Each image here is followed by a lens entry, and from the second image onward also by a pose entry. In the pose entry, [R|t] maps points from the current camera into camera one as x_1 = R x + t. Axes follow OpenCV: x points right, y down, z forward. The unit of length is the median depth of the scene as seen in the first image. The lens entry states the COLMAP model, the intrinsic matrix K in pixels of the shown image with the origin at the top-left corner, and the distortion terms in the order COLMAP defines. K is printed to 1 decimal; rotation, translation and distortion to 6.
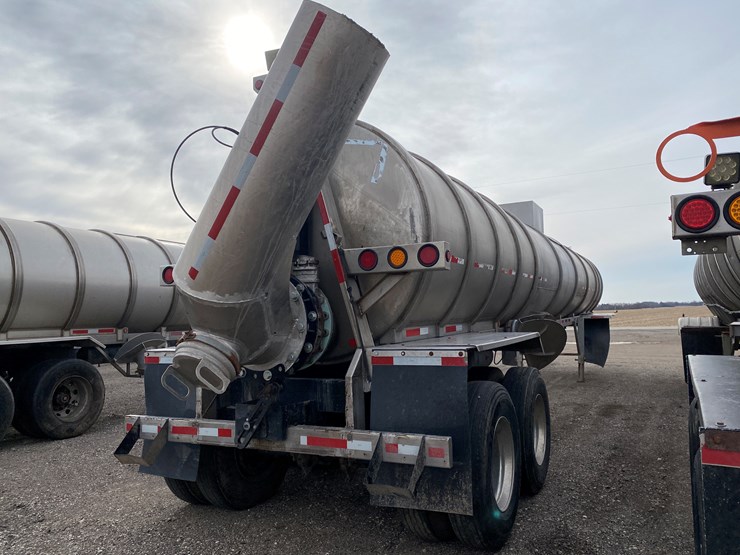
lens RADIAL K [[556.0, 0, 375.6], [0, 556.0, 289.0], [0, 0, 1]] dist [0.061605, -0.069472]
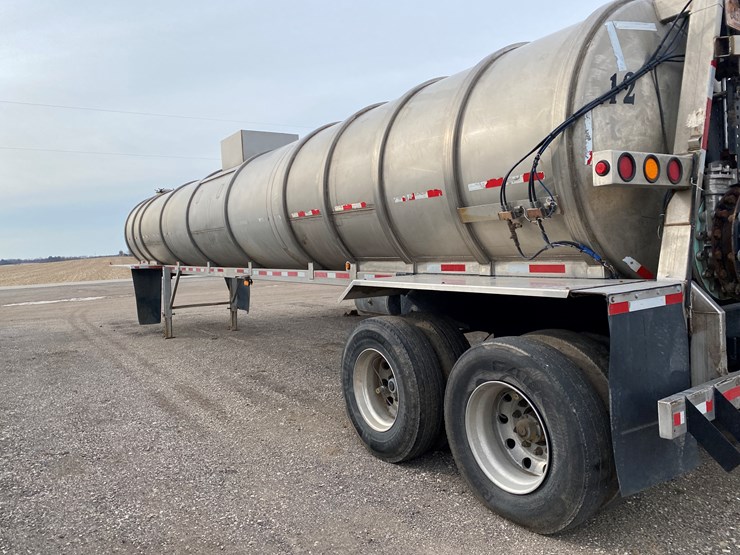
lens RADIAL K [[563.1, 0, 367.9], [0, 563.1, 275.8], [0, 0, 1]] dist [0.042110, -0.049113]
pose [[0.501122, -0.038892, 0.864502, -1.242763], [-0.007015, 0.998774, 0.048999, 0.076998], [-0.865348, -0.030619, 0.500235, 1.102699]]
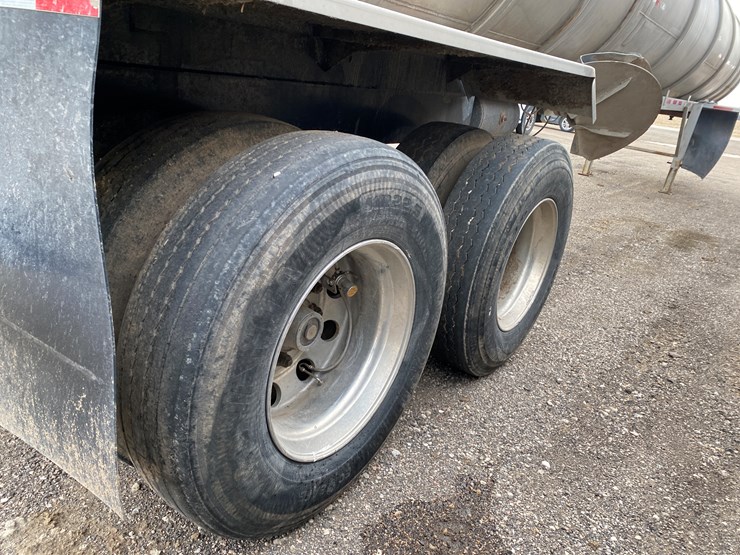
lens RADIAL K [[556.0, 0, 375.6], [0, 556.0, 289.0], [0, 0, 1]] dist [0.061605, -0.069472]
pose [[0.974688, 0.205681, -0.087628, 0.290310], [-0.153326, 0.900219, 0.407549, 0.119794], [0.162709, -0.383797, 0.908969, 0.721867]]
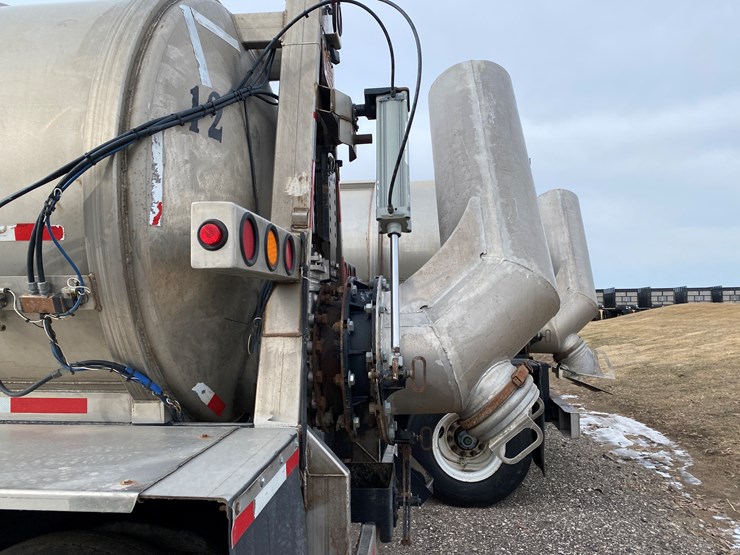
lens RADIAL K [[563.1, 0, 367.9], [0, 563.1, 275.8], [0, 0, 1]] dist [0.042110, -0.049113]
pose [[-0.353627, 0.077041, 0.932208, -0.833336], [-0.026387, 0.995384, -0.092272, 0.030443], [-0.935014, -0.057228, -0.349962, 1.243607]]
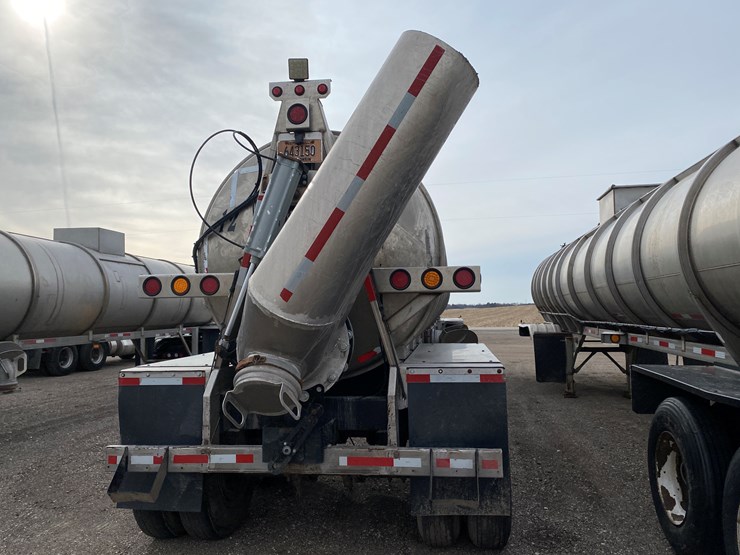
lens RADIAL K [[556.0, 0, 375.6], [0, 556.0, 289.0], [0, 0, 1]] dist [0.061605, -0.069472]
pose [[0.948671, 0.021674, 0.315521, -0.370579], [-0.021676, 0.999759, -0.003503, -0.029894], [-0.315521, -0.003516, 0.948912, 0.040464]]
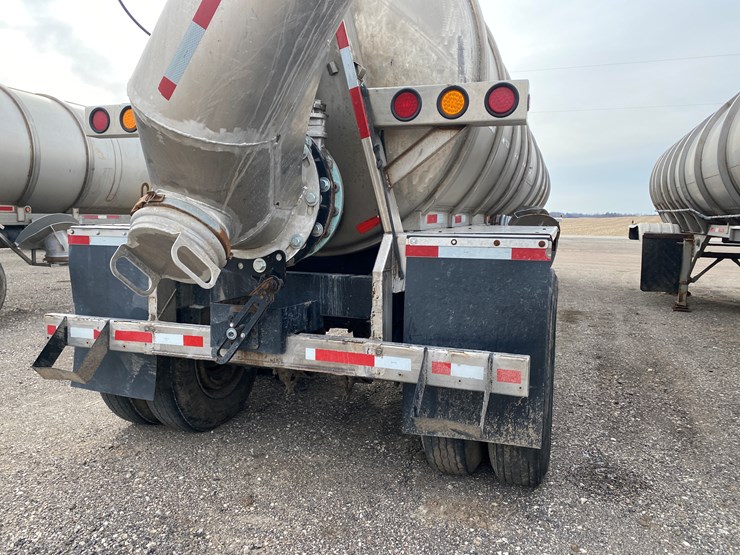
lens RADIAL K [[560.7, 0, 364.9], [0, 560.7, 284.0], [0, 0, 1]] dist [0.070956, -0.088562]
pose [[0.991645, 0.028484, 0.125810, -0.143969], [-0.049107, 0.985236, 0.164005, 0.051952], [-0.119281, -0.168813, 0.978404, 0.267922]]
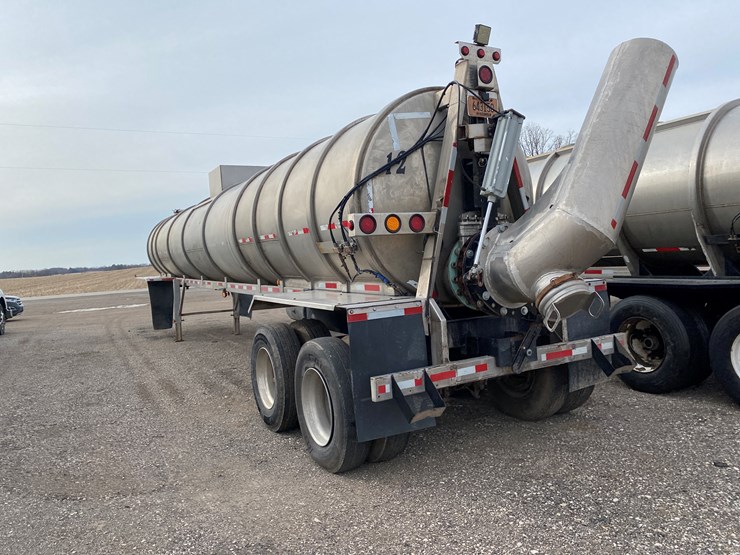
lens RADIAL K [[560.7, 0, 364.9], [0, 560.7, 284.0], [0, 0, 1]] dist [0.070956, -0.088562]
pose [[0.577454, -0.047991, 0.815012, -1.335801], [0.005782, 0.998486, 0.054699, 0.027060], [-0.816403, -0.026874, 0.576857, 0.556019]]
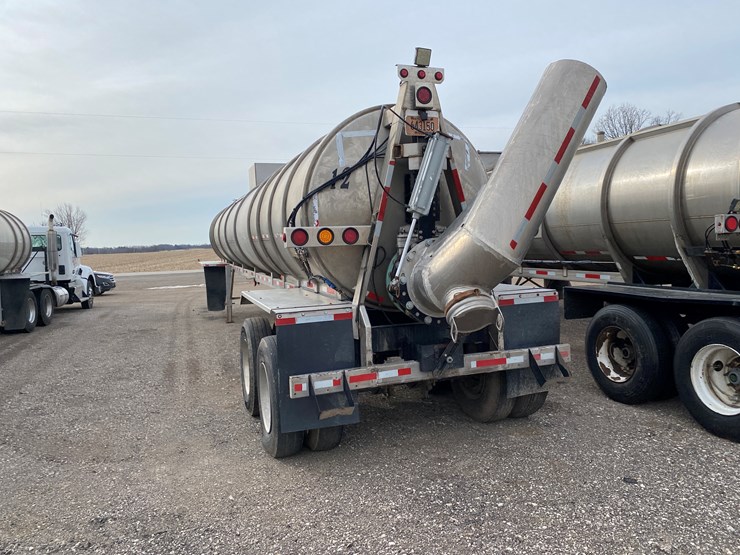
lens RADIAL K [[560.7, 0, 364.9], [0, 560.7, 284.0], [0, 0, 1]] dist [0.070956, -0.088562]
pose [[0.697876, -0.051307, 0.714379, -1.205060], [-0.015381, 0.996127, 0.086568, -0.035735], [-0.716054, -0.071401, 0.694384, 0.239715]]
